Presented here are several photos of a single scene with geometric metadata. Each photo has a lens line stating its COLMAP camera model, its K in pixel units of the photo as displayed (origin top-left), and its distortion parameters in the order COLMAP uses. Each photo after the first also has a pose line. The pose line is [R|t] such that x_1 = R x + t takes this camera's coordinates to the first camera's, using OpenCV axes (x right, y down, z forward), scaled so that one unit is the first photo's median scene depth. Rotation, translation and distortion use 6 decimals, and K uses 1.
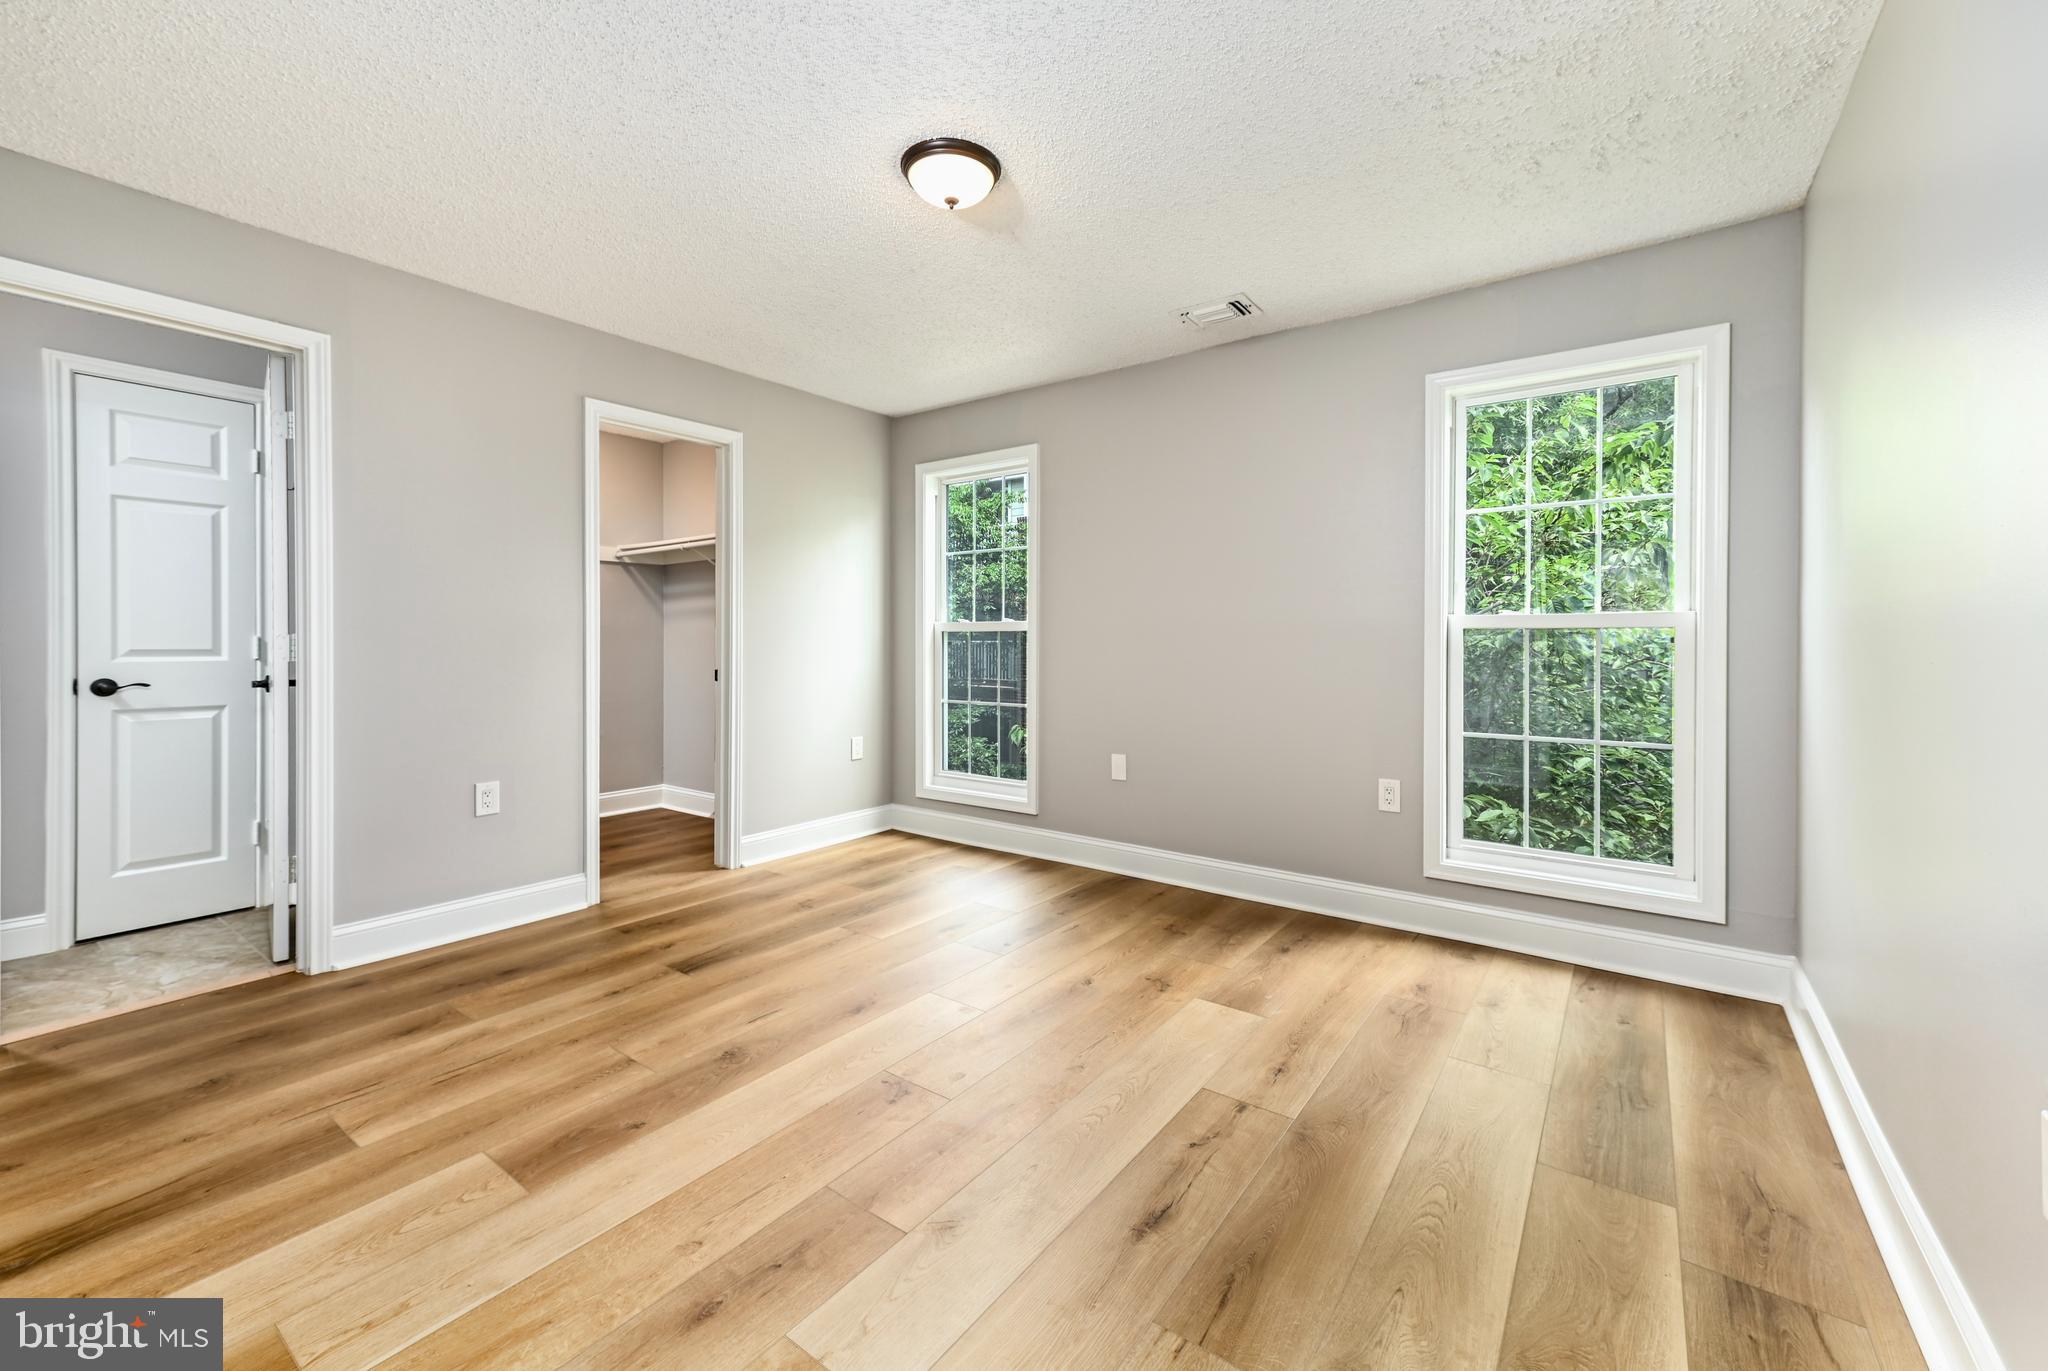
lens RADIAL K [[816.1, 0, 1036.2], [0, 816.1, 645.1], [0, 0, 1]] dist [0.014466, 0.000203]
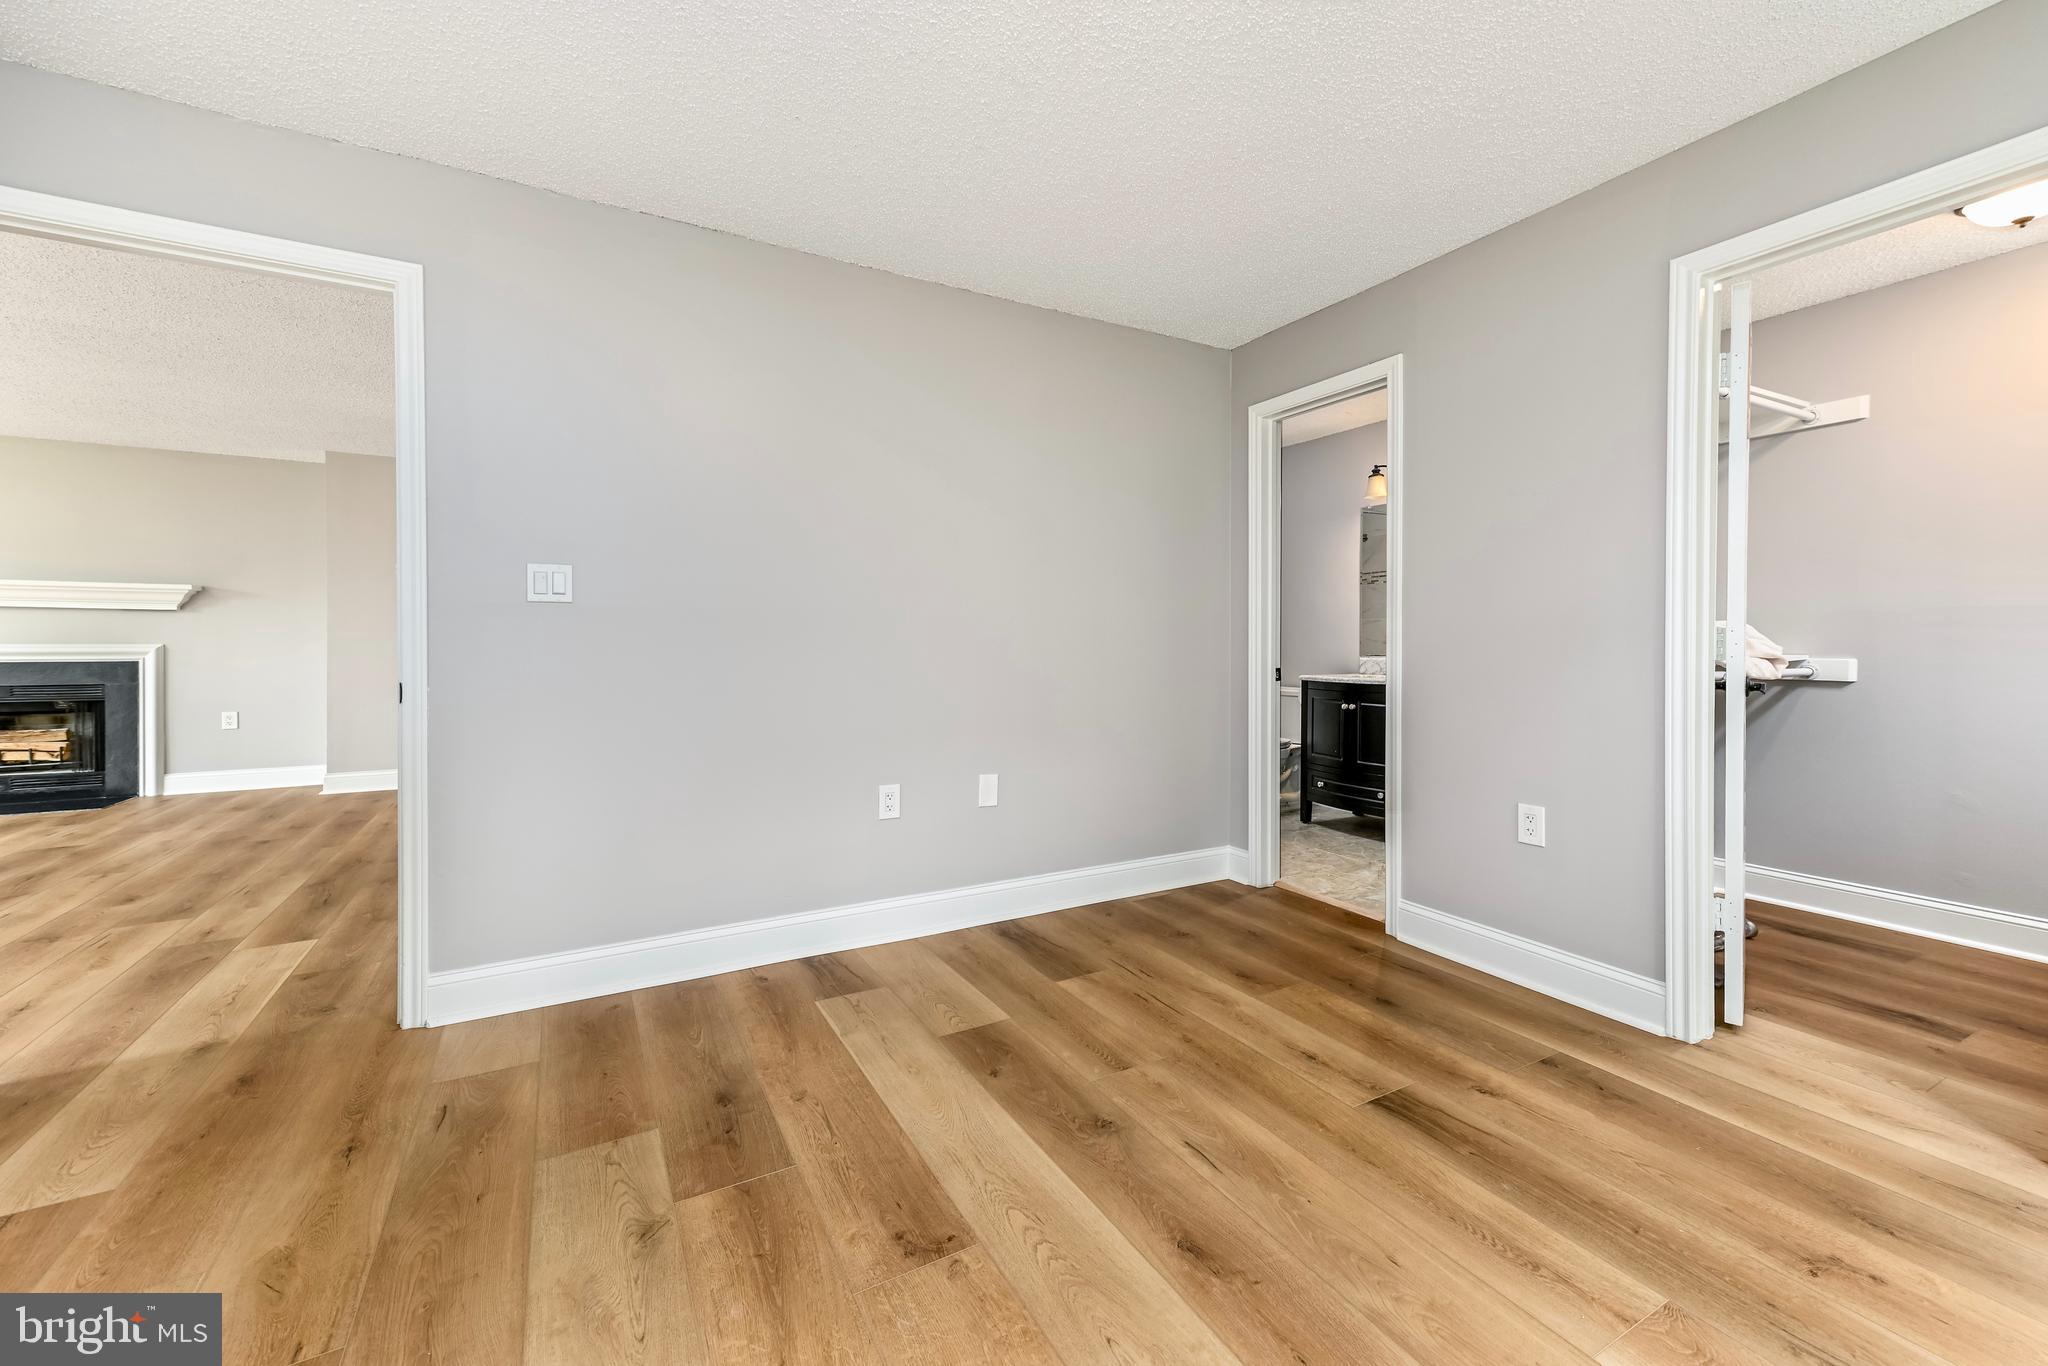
lens RADIAL K [[816.1, 0, 1036.2], [0, 816.1, 642.6], [0, 0, 1]] dist [0.014466, 0.000203]
pose [[-0.407946, -0.001830, -0.913004, 0.392221], [-0.005403, 0.999985, 0.000410, 0.008699], [0.912990, 0.005100, -0.407950, 1.201652]]
